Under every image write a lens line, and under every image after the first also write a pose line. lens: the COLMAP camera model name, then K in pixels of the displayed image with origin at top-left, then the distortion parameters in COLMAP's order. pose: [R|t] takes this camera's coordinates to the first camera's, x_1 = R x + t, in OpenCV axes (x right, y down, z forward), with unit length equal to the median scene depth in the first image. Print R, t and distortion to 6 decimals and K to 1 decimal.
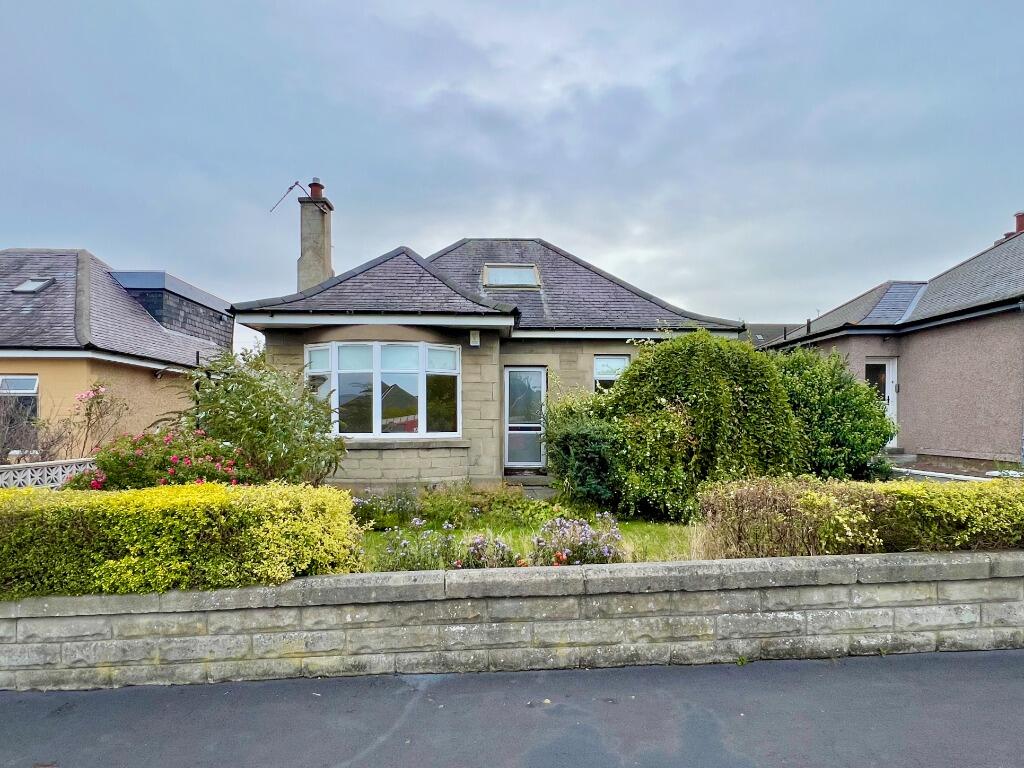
lens RADIAL K [[574.7, 0, 512.1], [0, 574.7, 410.8], [0, 0, 1]] dist [0.000819, 0.000309]
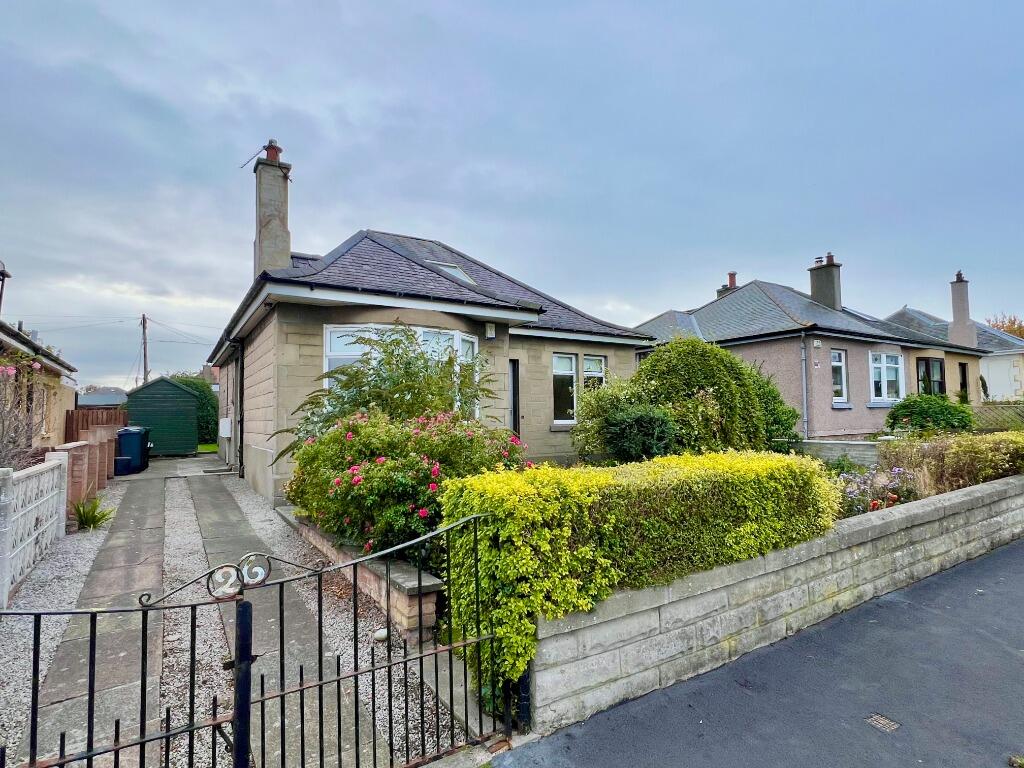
lens RADIAL K [[545.7, 0, 513.4], [0, 545.7, 374.0], [0, 0, 1]] dist [-0.001267, 0.001693]
pose [[0.865578, 0.031172, 0.499803, -0.558278], [0.002359, 0.997796, -0.066317, 0.020191], [-0.500769, 0.058581, 0.863596, 0.131492]]
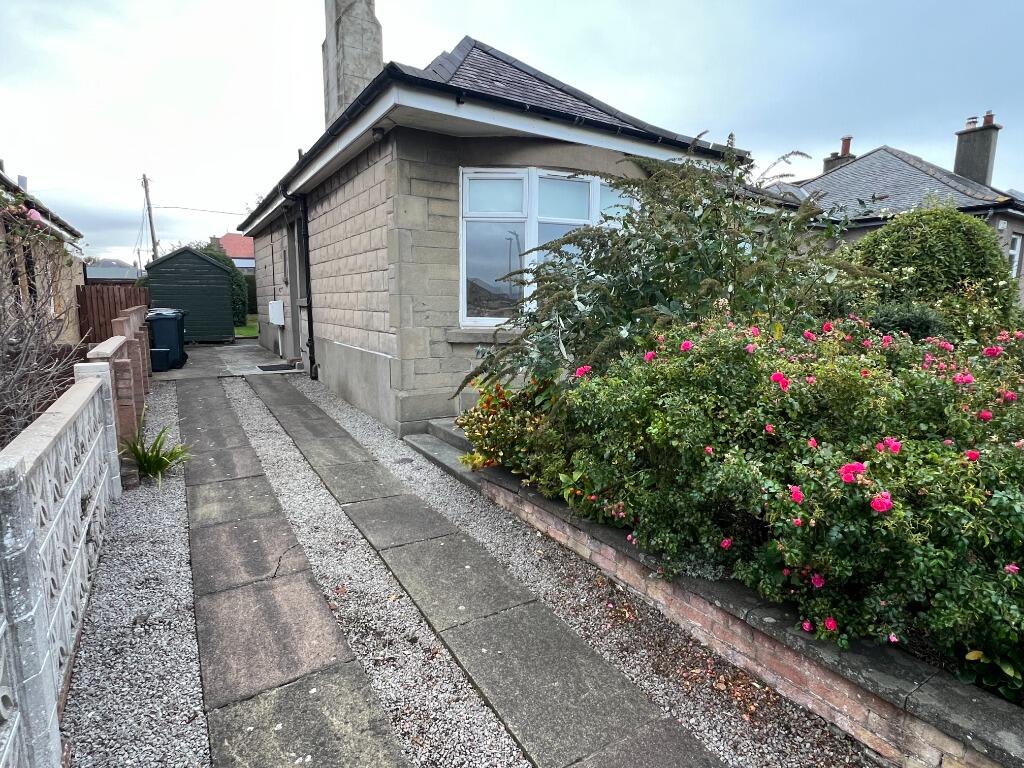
lens RADIAL K [[545.7, 0, 513.4], [0, 545.7, 374.0], [0, 0, 1]] dist [-0.001267, 0.001693]
pose [[0.868178, -0.052100, 0.493511, -0.633669], [-0.023271, 0.989105, 0.145358, 0.012304], [-0.495708, -0.137681, 0.857507, 0.492672]]
